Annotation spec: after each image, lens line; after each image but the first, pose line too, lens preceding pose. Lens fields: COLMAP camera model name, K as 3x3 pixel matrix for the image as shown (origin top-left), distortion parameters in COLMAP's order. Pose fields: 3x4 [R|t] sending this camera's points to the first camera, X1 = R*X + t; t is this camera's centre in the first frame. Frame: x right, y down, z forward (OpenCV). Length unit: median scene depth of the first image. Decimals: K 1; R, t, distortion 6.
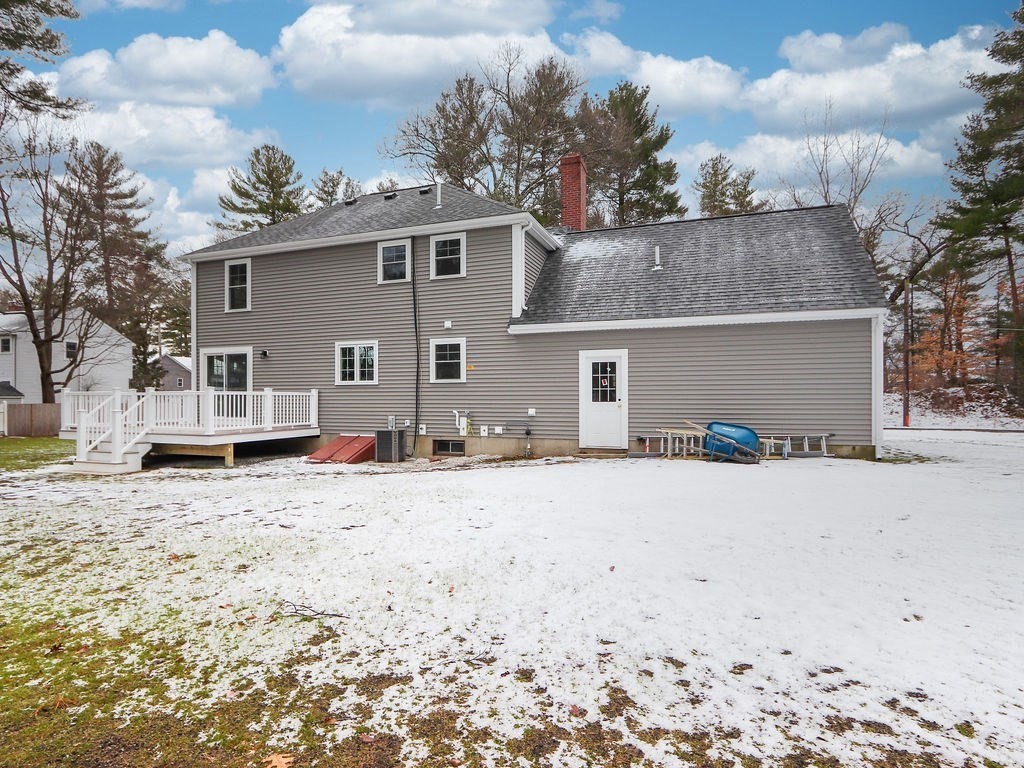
lens RADIAL K [[516.4, 0, 512.0], [0, 516.4, 384.0], [0, 0, 1]] dist [0.003299, 0.000102]
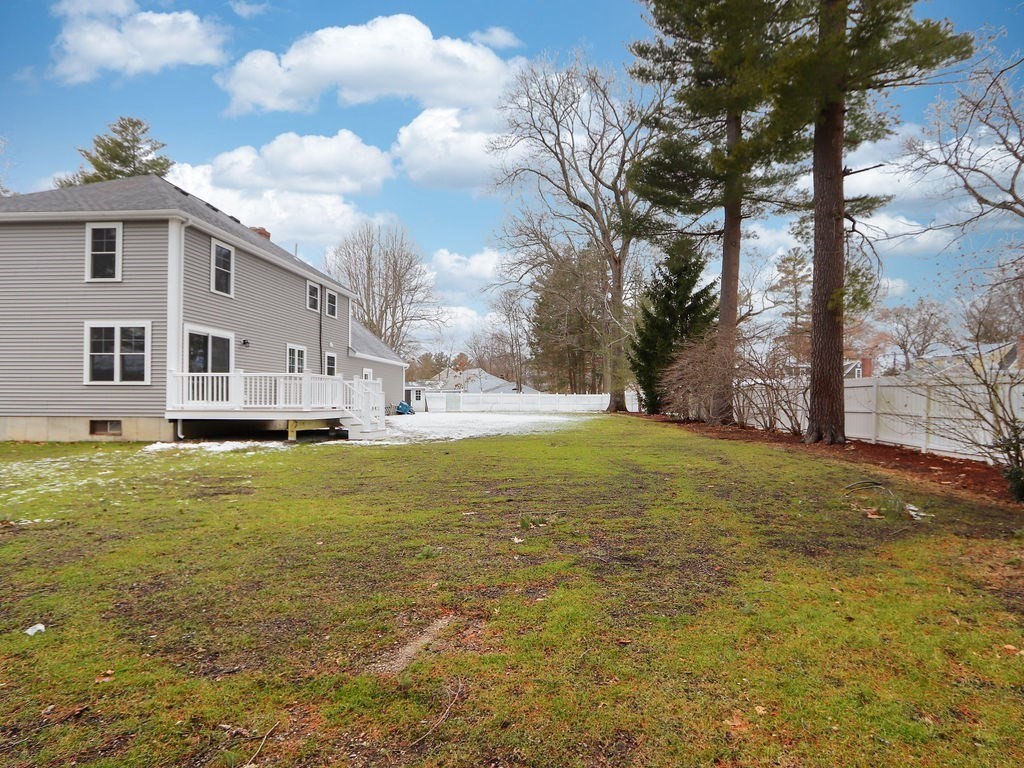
lens RADIAL K [[516.4, 0, 512.0], [0, 516.4, 384.0], [0, 0, 1]] dist [0.003299, 0.000102]
pose [[-0.200202, 0.039397, 0.978962, -1.751198], [-0.018910, 0.998850, -0.044065, 0.070050], [-0.979572, -0.027334, -0.199227, 0.706871]]
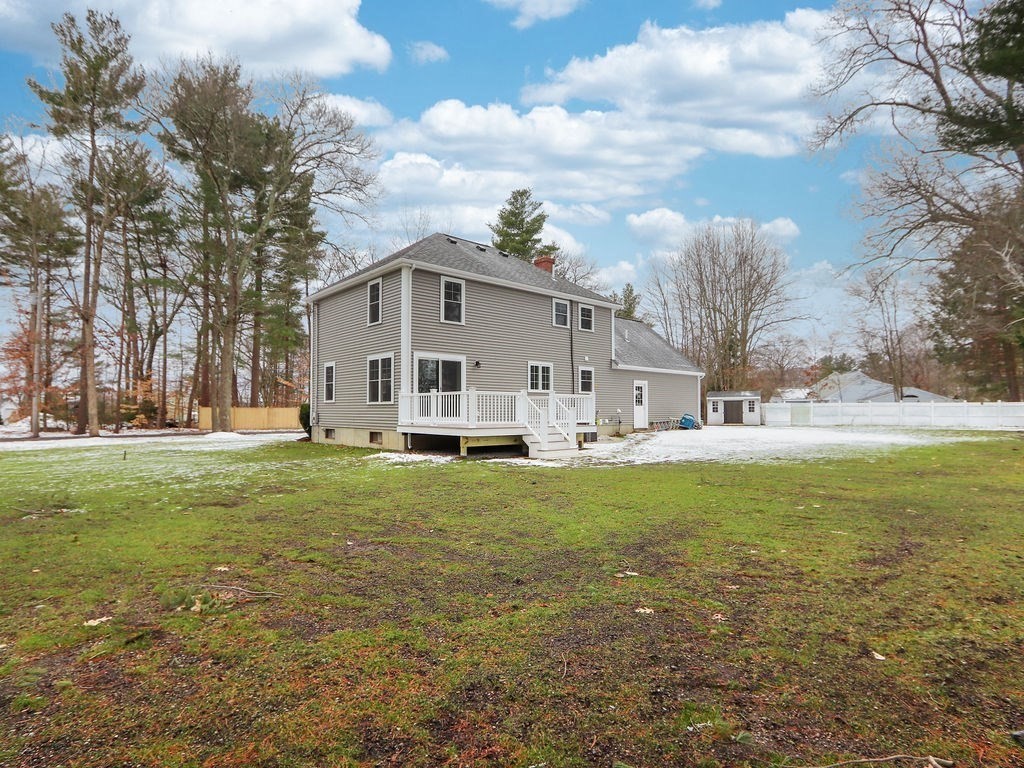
lens RADIAL K [[506.9, 0, 510.5], [0, 506.9, 397.0], [0, 0, 1]] dist [-0.012102, 0.000021]
pose [[0.506250, 0.030887, 0.861833, -1.543759], [-0.016546, 0.999522, -0.026102, 0.051457], [-0.862228, -0.001046, 0.506519, 0.358499]]
